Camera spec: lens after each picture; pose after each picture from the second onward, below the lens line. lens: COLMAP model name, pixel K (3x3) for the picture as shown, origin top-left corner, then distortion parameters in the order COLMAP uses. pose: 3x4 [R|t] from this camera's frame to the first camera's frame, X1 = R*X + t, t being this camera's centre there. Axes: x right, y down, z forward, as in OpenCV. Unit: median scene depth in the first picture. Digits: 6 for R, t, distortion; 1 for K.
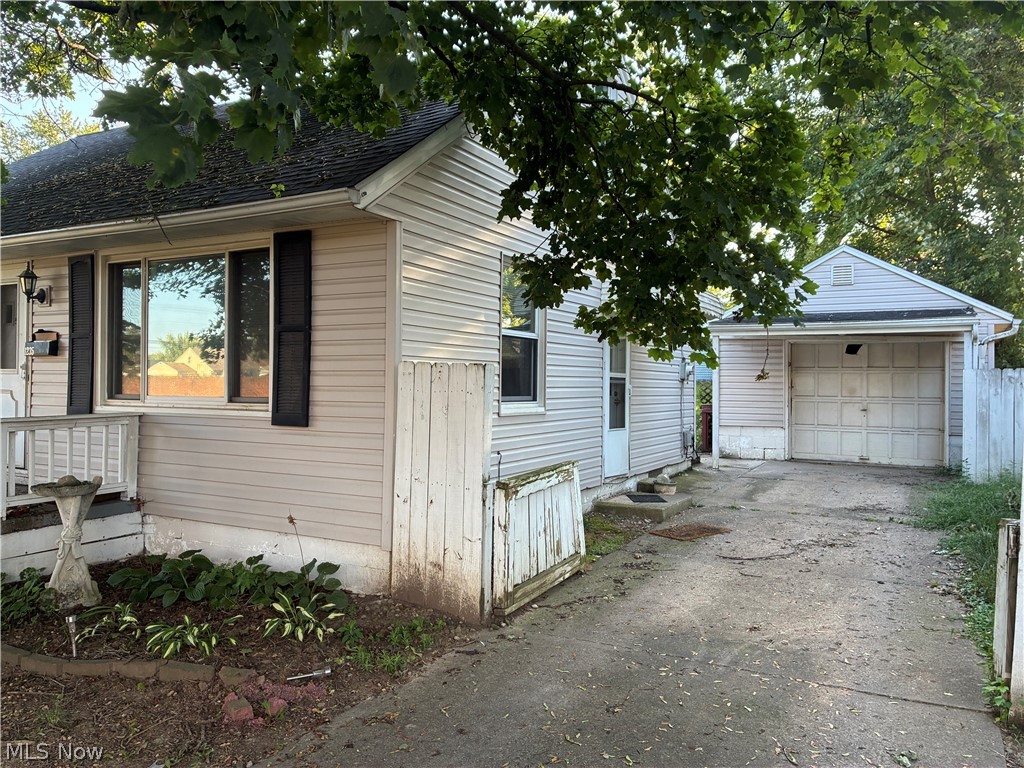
lens RADIAL K [[768.9, 0, 505.9], [0, 768.9, 383.5], [0, 0, 1]] dist [0.050302, 0.003063]
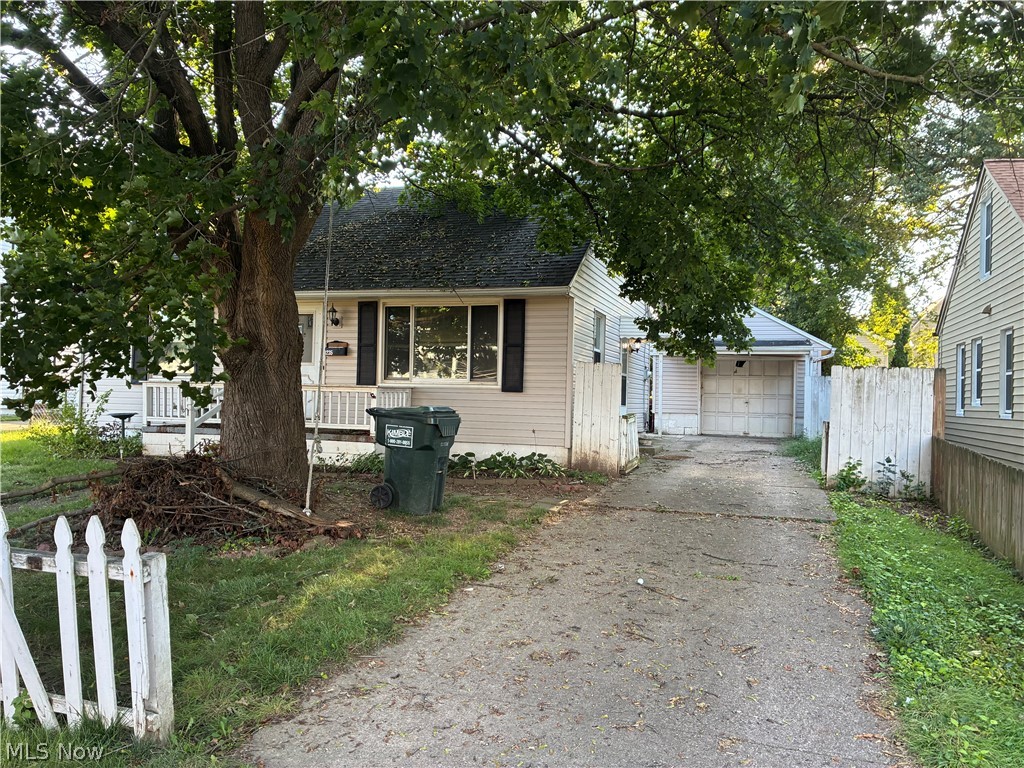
lens RADIAL K [[768.9, 0, 516.9], [0, 768.9, 384.6], [0, 0, 1]] dist [0.050302, 0.003063]
pose [[0.983544, 0.018958, 0.179670, -0.504293], [-0.016671, 0.999760, -0.014234, 0.050750], [-0.179897, 0.011004, 0.983624, -0.823051]]
